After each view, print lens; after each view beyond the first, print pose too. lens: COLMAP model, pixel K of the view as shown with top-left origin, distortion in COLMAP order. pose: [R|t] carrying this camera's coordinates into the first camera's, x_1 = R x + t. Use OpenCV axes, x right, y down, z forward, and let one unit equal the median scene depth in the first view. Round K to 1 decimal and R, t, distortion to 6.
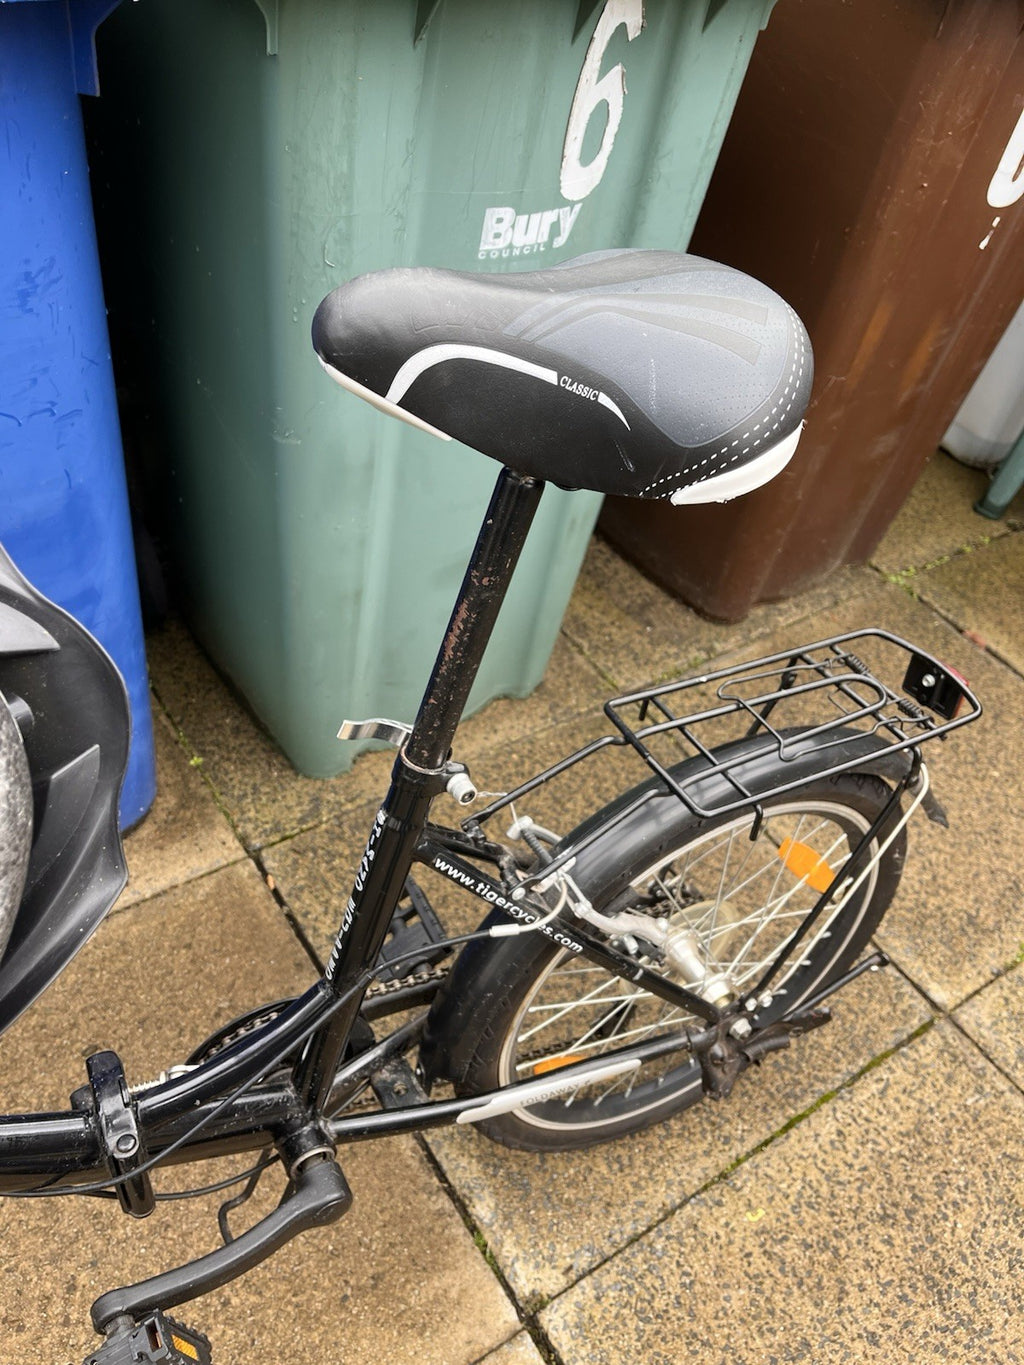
lens RADIAL K [[1042.7, 0, 503.5], [0, 1042.7, 688.6], [0, 0, 1]] dist [0.063586, -0.097315]
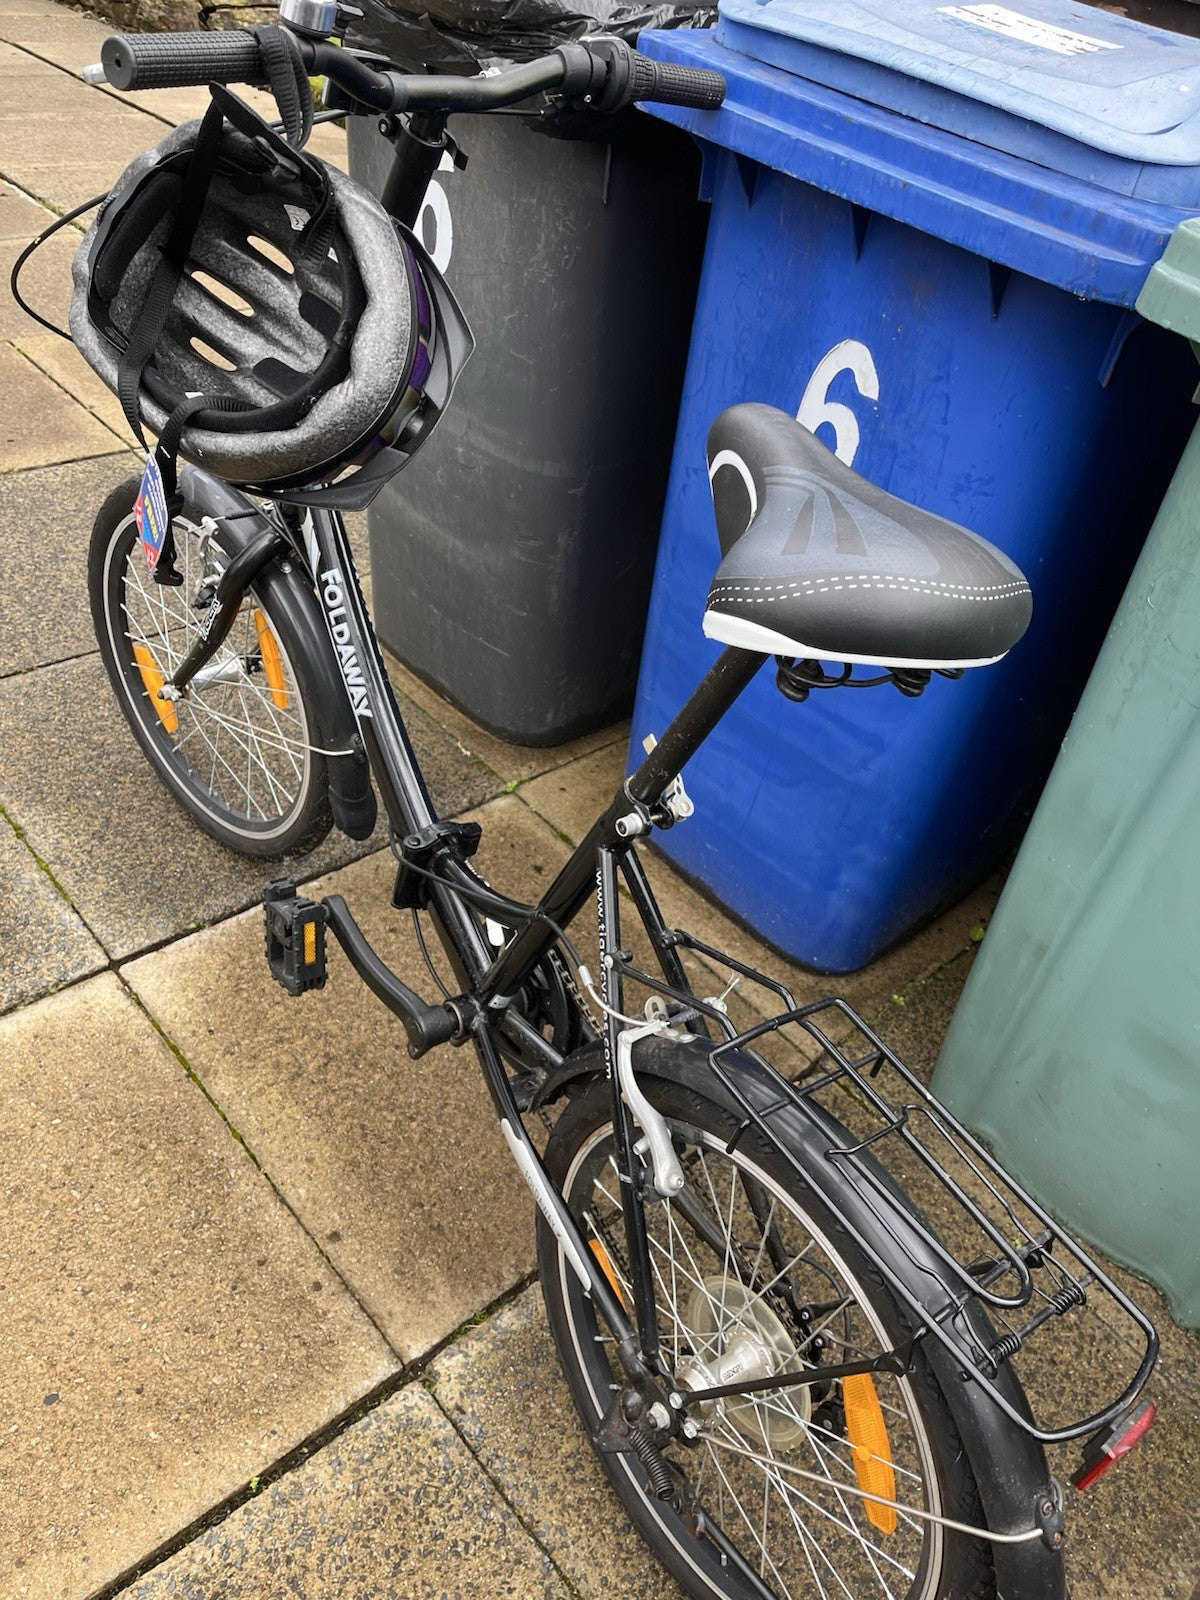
lens RADIAL K [[1222.2, 0, 603.8], [0, 1222.2, 805.0], [0, 0, 1]] dist [0.063586, -0.097315]
pose [[0.149143, 0.569791, -0.808143, 0.664858], [-0.780169, 0.569948, 0.257868, -0.156949], [0.607530, 0.592029, 0.529537, 0.146674]]
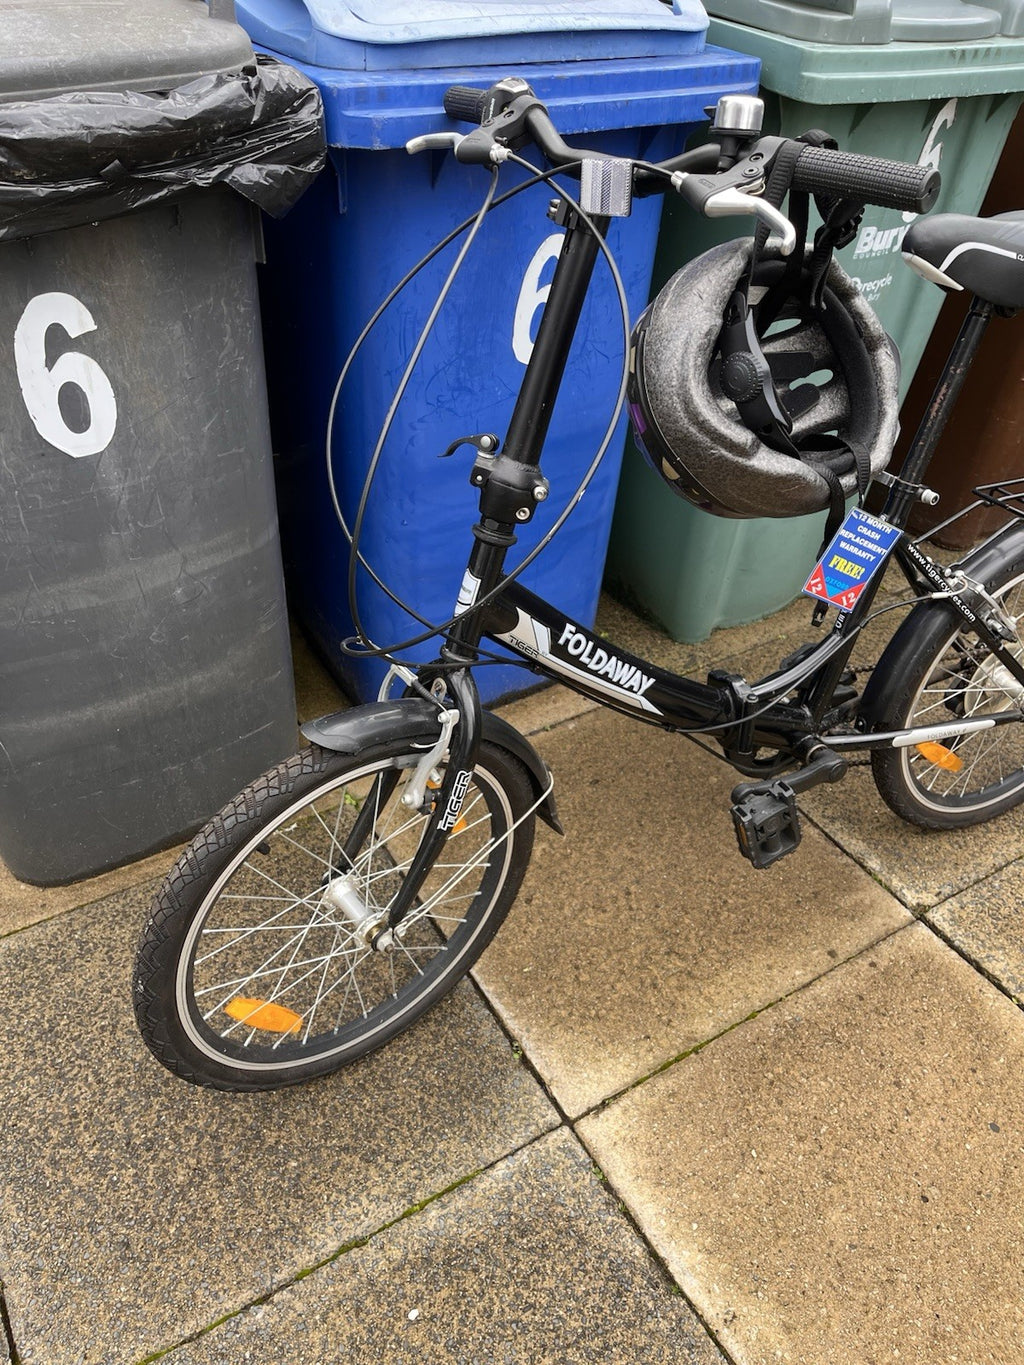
lens RADIAL K [[1042.7, 0, 519.4], [0, 1042.7, 688.3], [0, 0, 1]] dist [0.063586, -0.097315]
pose [[0.996209, -0.038347, -0.078088, -0.402805], [0.030288, 0.994335, -0.101887, 0.382922], [0.081553, 0.099136, 0.991726, -0.574777]]
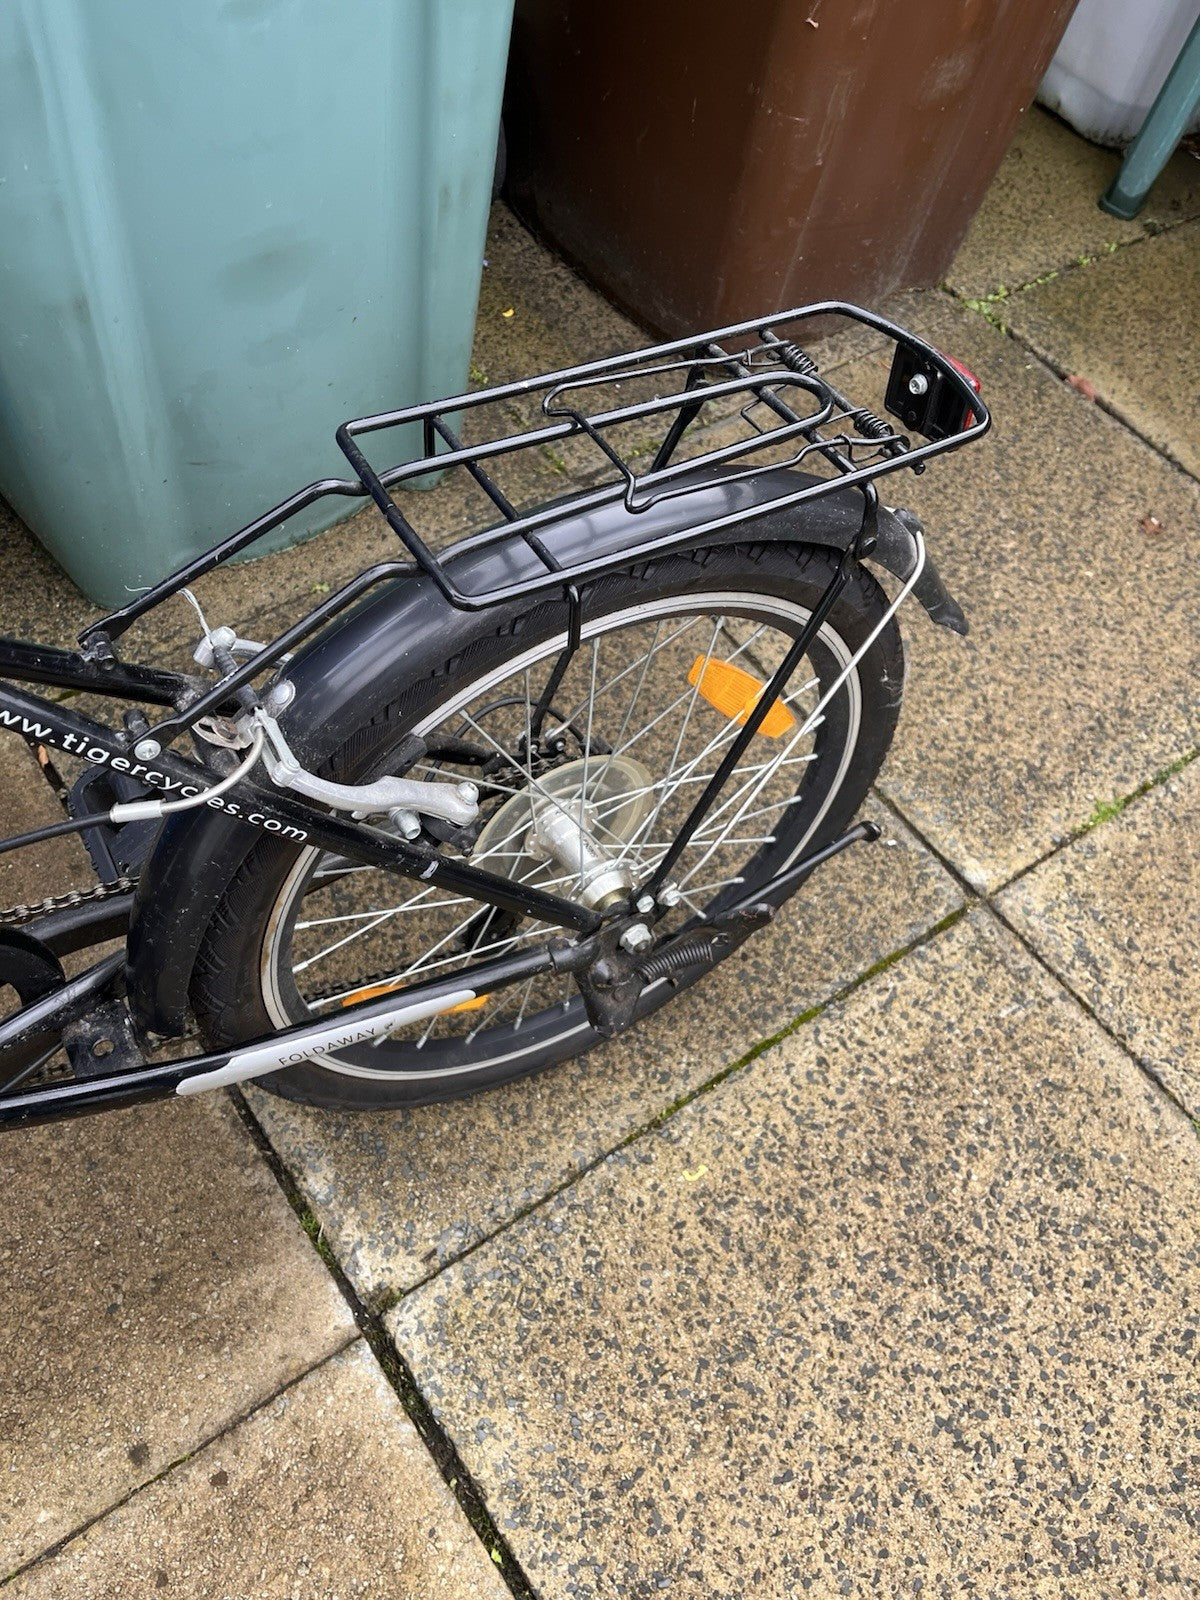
lens RADIAL K [[1222.2, 0, 585.4], [0, 1222.2, 796.4], [0, 0, 1]] dist [0.063586, -0.097315]
pose [[0.999348, -0.036117, 0.000013, 0.177027], [0.035297, 0.976734, 0.211528, 0.058981], [-0.007653, -0.211389, 0.977372, 0.221446]]
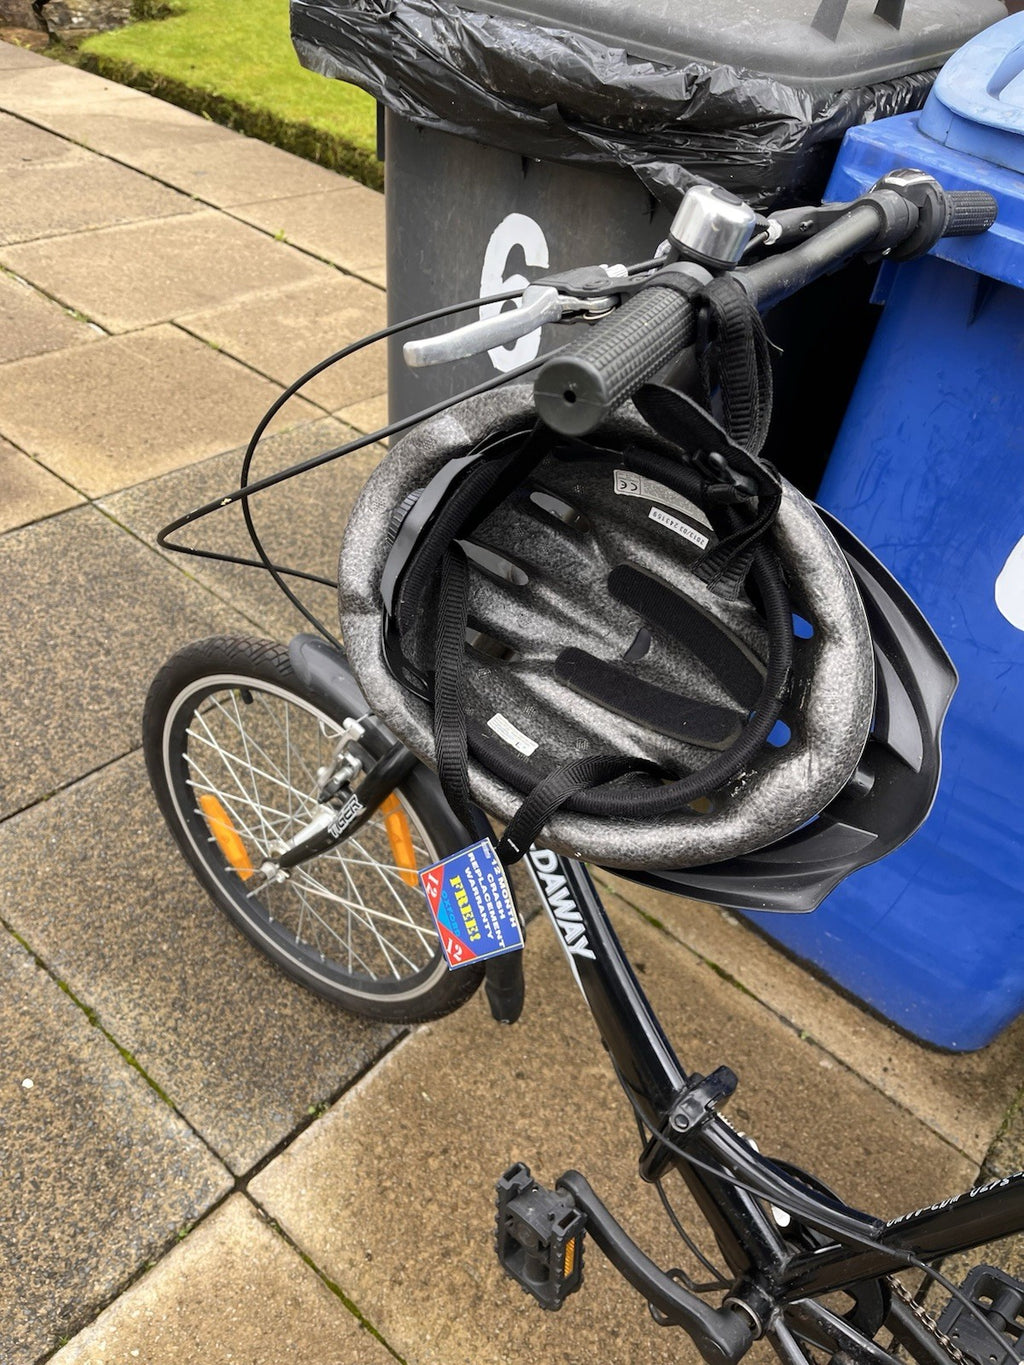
lens RADIAL K [[1042.7, 0, 515.7], [0, 1042.7, 686.0], [0, 0, 1]] dist [0.063586, -0.097315]
pose [[0.280742, 0.575002, -0.768476, 0.154046], [-0.743442, 0.636676, 0.204787, -0.000003], [0.607024, 0.513825, 0.606223, -0.079468]]
